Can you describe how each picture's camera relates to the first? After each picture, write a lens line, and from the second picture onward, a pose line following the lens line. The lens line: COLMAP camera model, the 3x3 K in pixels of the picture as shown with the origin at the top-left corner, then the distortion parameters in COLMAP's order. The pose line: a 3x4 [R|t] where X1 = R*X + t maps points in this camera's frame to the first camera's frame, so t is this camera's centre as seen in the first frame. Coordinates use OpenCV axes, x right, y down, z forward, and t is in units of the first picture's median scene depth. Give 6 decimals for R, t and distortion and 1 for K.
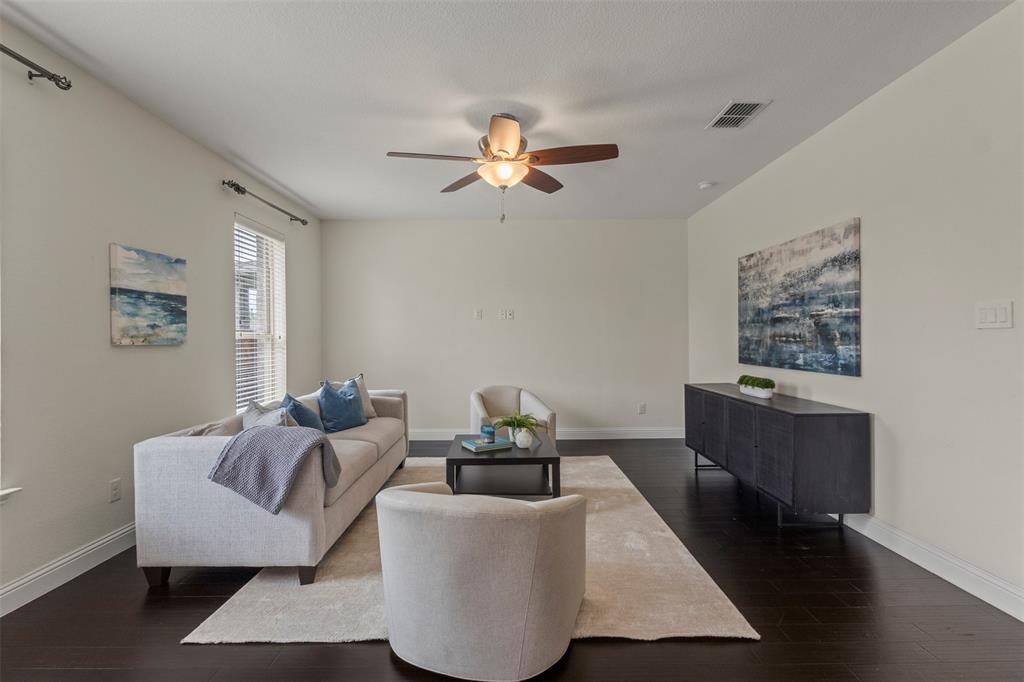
lens RADIAL K [[472.3, 0, 508.9], [0, 472.3, 338.2], [0, 0, 1]] dist [0.009866, -0.000257]
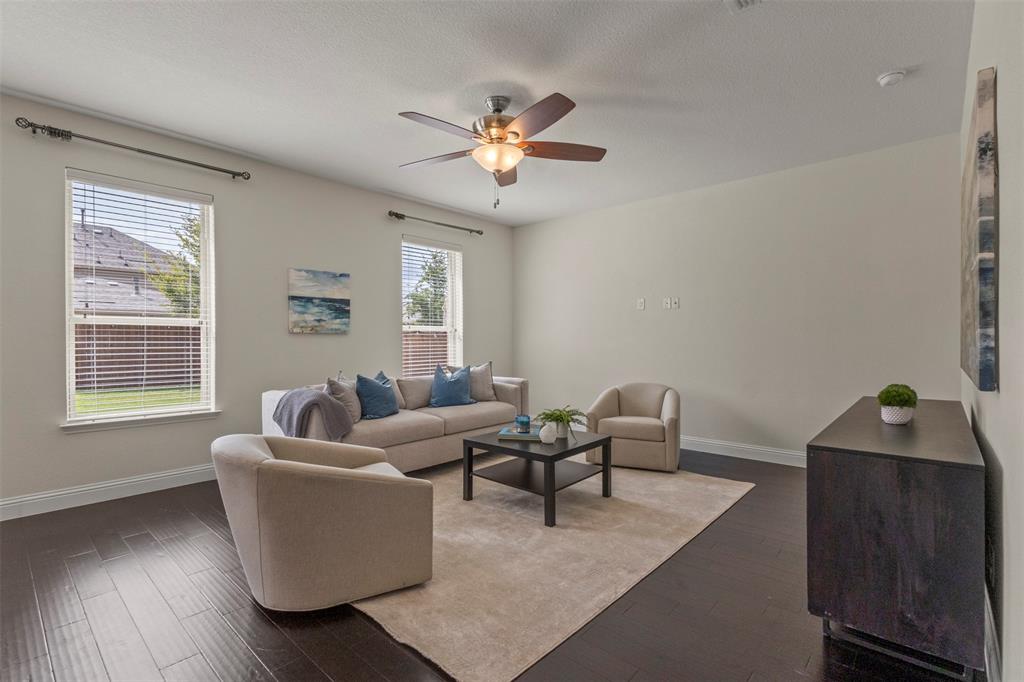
lens RADIAL K [[472.3, 0, 512.6], [0, 472.3, 345.5], [0, 0, 1]] dist [0.009866, -0.000257]
pose [[0.743377, 0.013541, -0.668735, 0.664017], [-0.003009, 0.999853, 0.016900, 0.025342], [0.668865, -0.010551, 0.743309, 0.283881]]
